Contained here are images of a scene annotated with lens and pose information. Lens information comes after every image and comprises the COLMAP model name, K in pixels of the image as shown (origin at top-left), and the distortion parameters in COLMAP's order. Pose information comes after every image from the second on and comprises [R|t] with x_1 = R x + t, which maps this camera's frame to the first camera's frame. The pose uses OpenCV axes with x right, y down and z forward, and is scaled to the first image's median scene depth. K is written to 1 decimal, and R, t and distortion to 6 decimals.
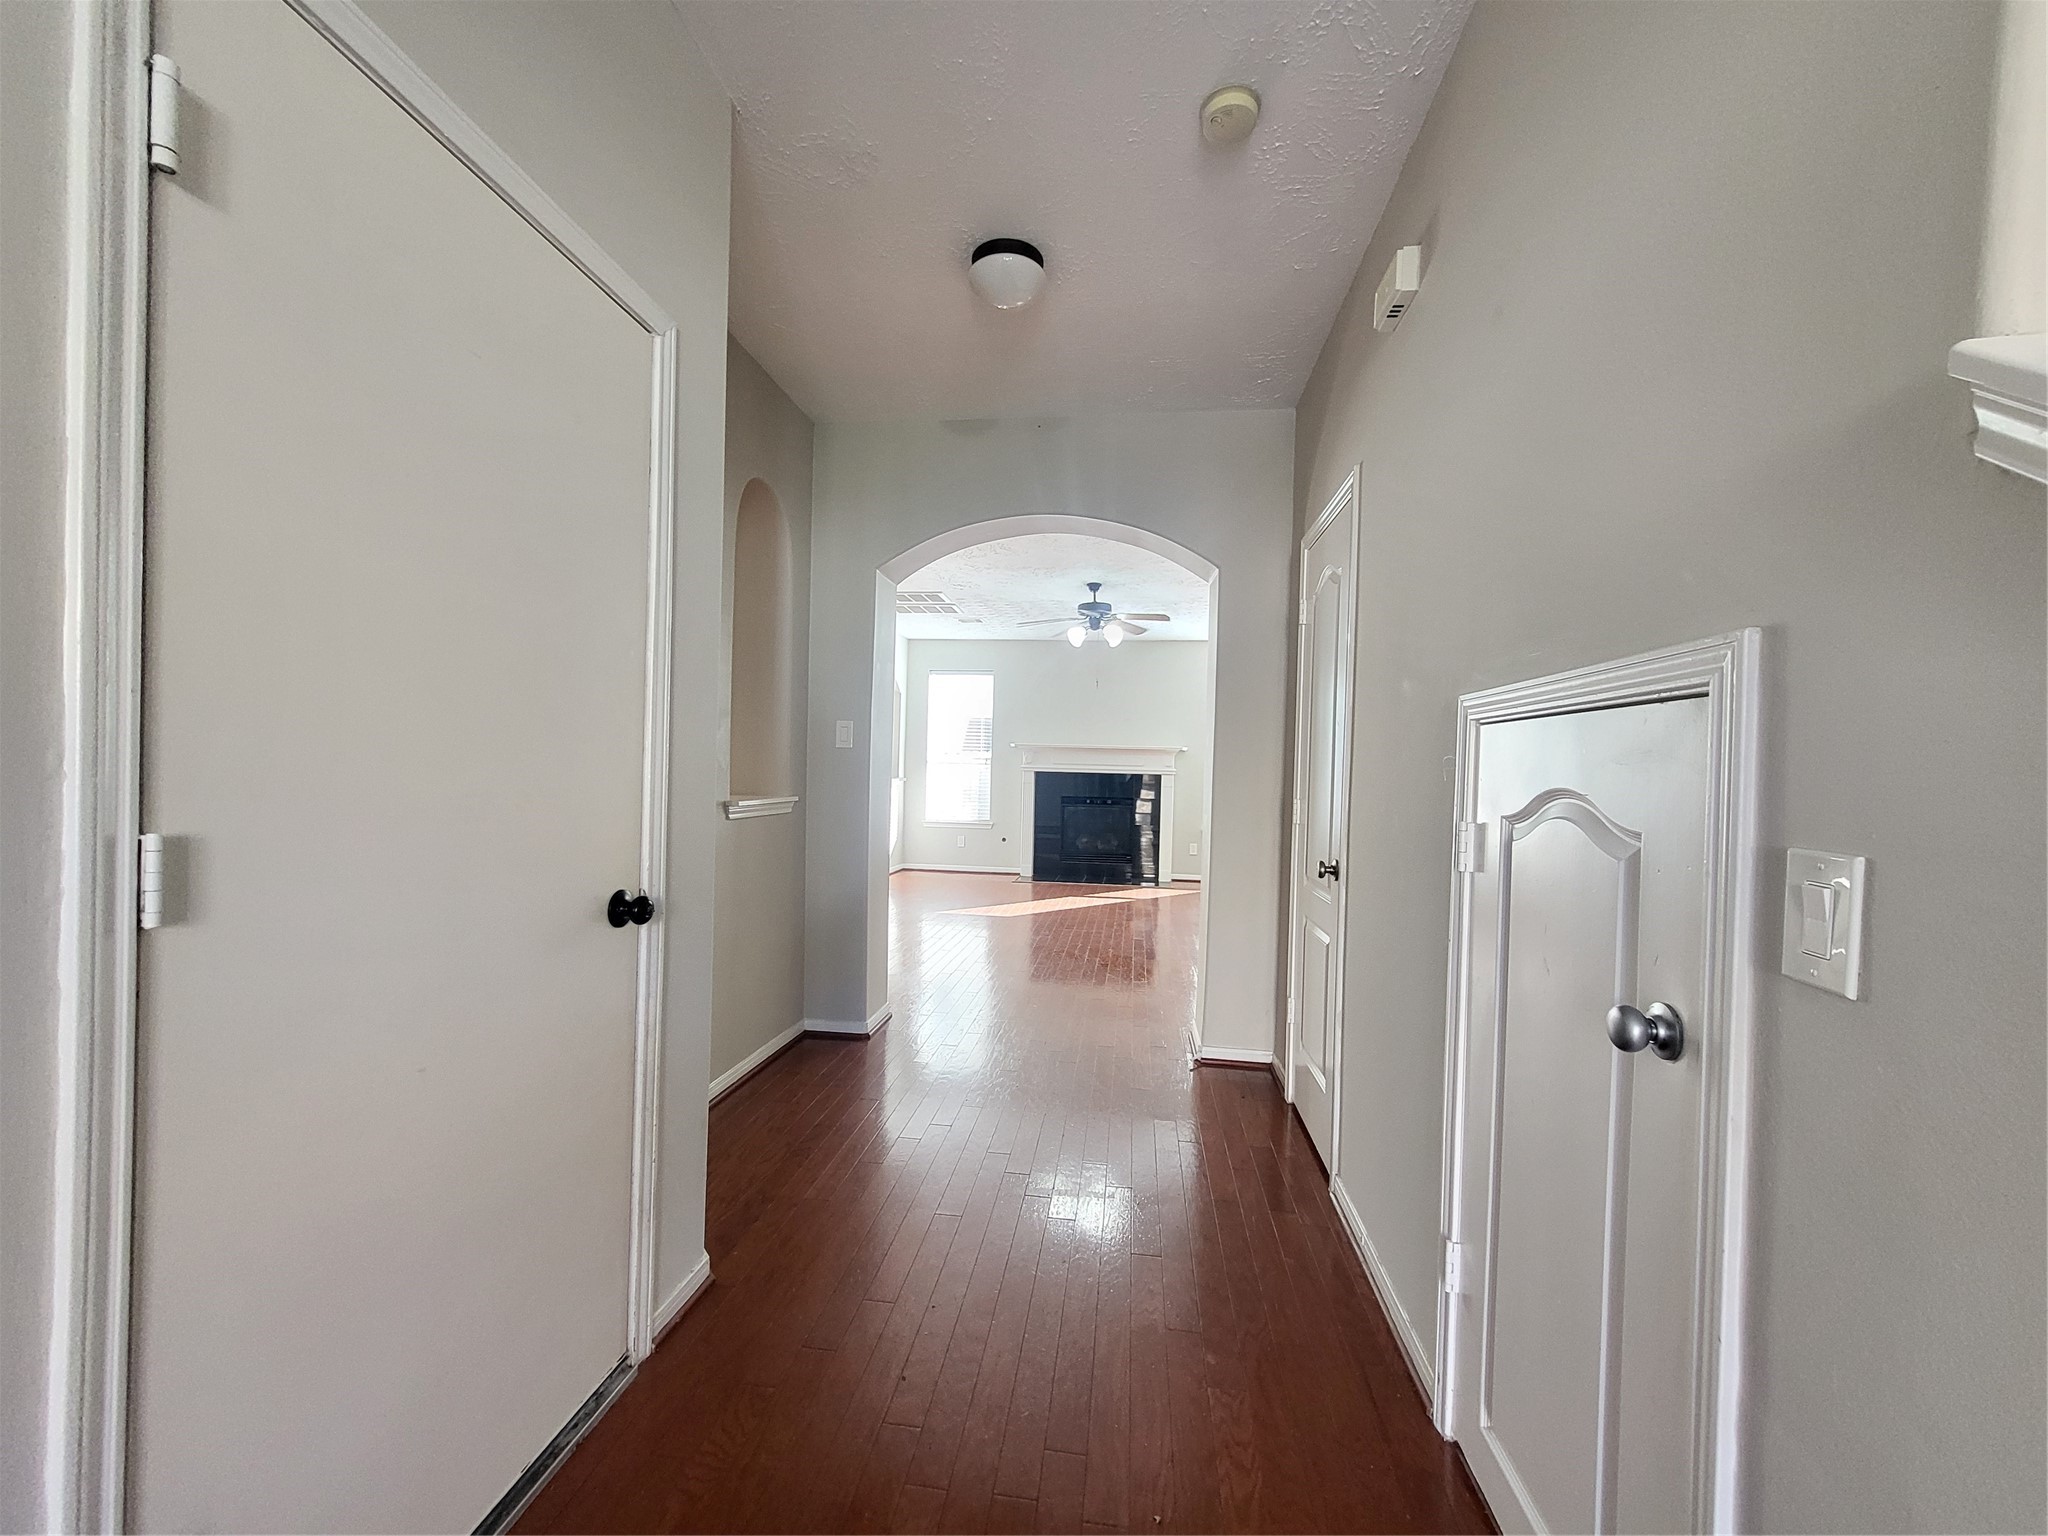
lens RADIAL K [[803.6, 0, 1034.3], [0, 803.6, 776.6], [0, 0, 1]] dist [0.002520, -0.001439]
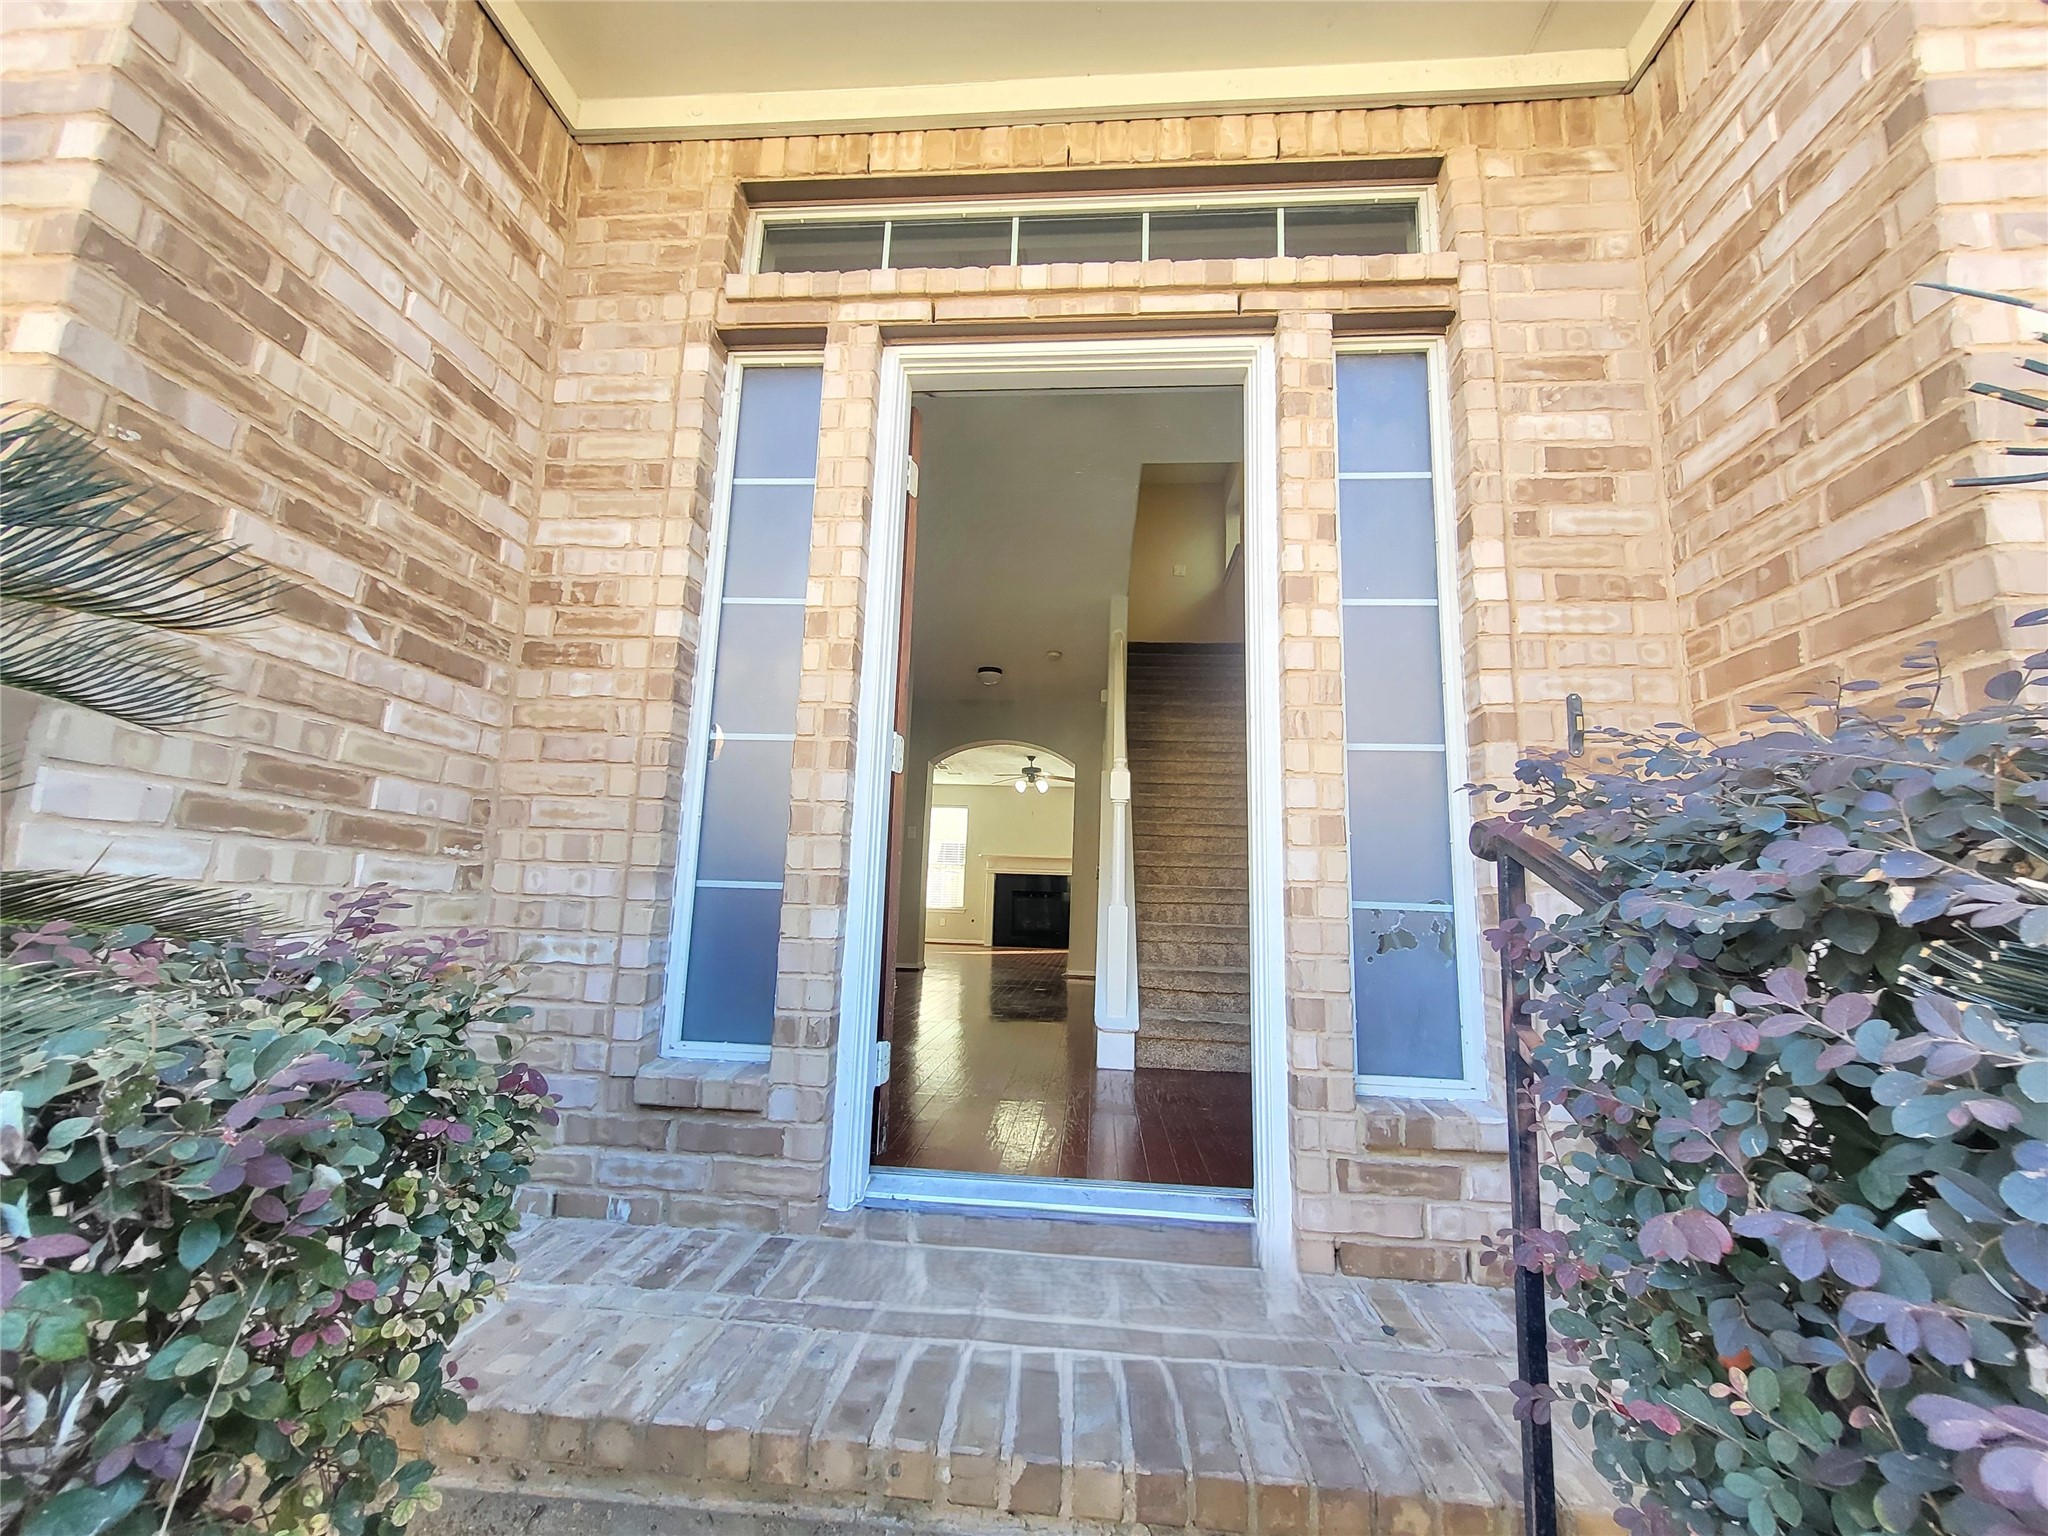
lens RADIAL K [[803.6, 0, 1026.3], [0, 803.6, 775.2], [0, 0, 1]] dist [0.002520, -0.001439]
pose [[0.999011, 0.014263, 0.042120, -0.005389], [-0.007147, 0.986350, -0.164508, 0.058644], [-0.043891, 0.164044, 0.985476, -0.490821]]
